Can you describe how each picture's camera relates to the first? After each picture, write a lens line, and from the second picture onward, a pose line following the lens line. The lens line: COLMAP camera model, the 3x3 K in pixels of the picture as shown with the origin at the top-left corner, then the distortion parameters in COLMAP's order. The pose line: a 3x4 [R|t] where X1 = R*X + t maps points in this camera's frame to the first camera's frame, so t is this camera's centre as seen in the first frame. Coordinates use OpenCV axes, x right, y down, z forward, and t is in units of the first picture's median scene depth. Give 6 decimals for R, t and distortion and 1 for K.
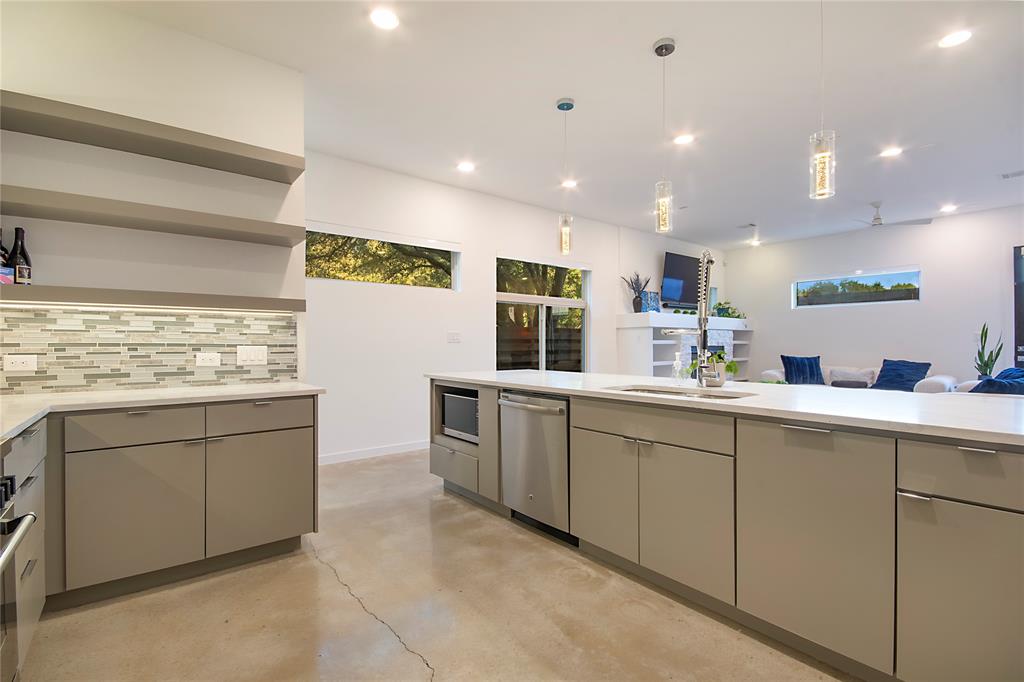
lens RADIAL K [[455.2, 0, 501.9], [0, 455.2, 344.6], [0, 0, 1]] dist [0.000165, -0.000077]
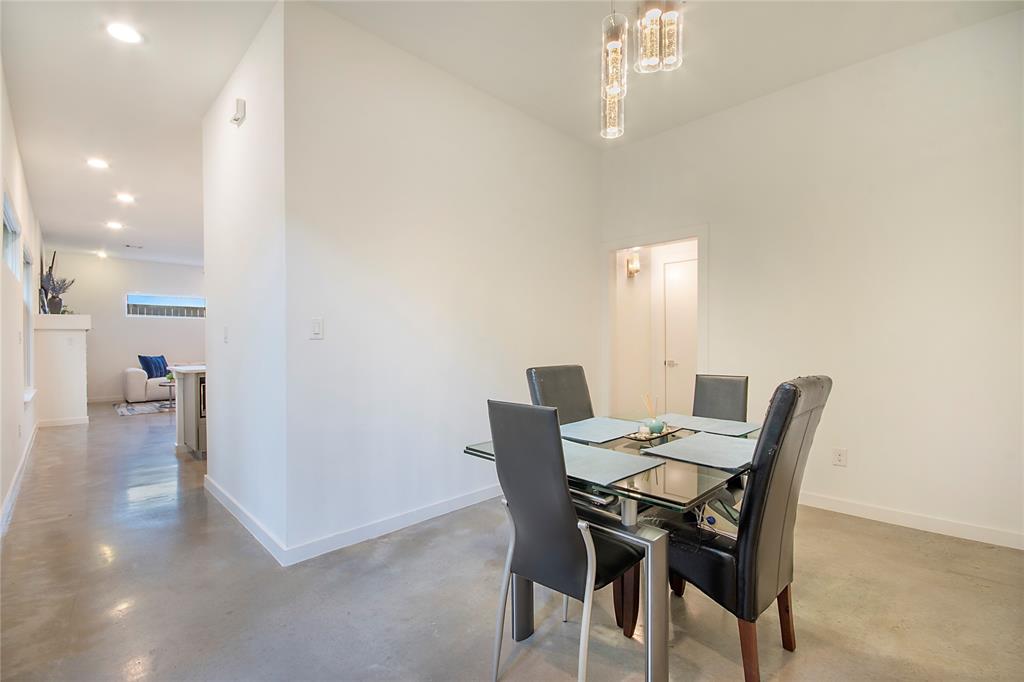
lens RADIAL K [[455.2, 0, 501.9], [0, 455.2, 344.6], [0, 0, 1]] dist [0.000165, -0.000077]
pose [[-0.128893, -0.000108, 0.991659, -0.913297], [0.002871, 0.999996, 0.000483, -0.005136], [-0.991654, 0.002909, -0.128892, 0.247753]]
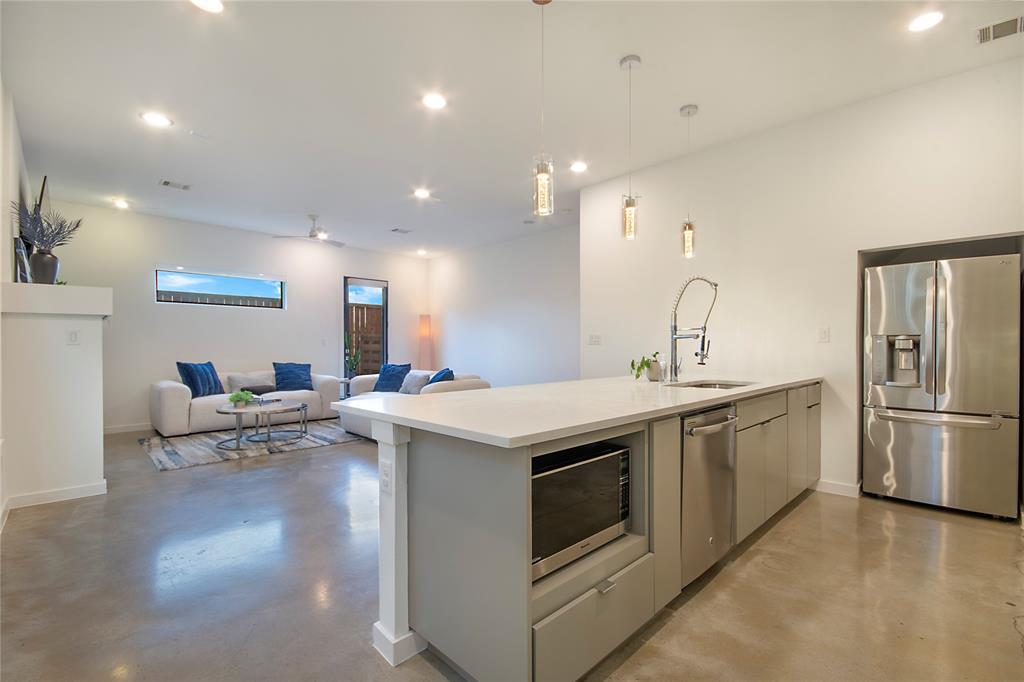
lens RADIAL K [[468.6, 0, 512.9], [0, 468.6, 342.9], [0, 0, 1]] dist [0.003009, 0.000164]
pose [[-0.129799, 0.006159, 0.991521, -0.332014], [0.001499, 0.999981, -0.006015, -0.004863], [-0.991539, 0.000706, -0.129806, 0.678459]]
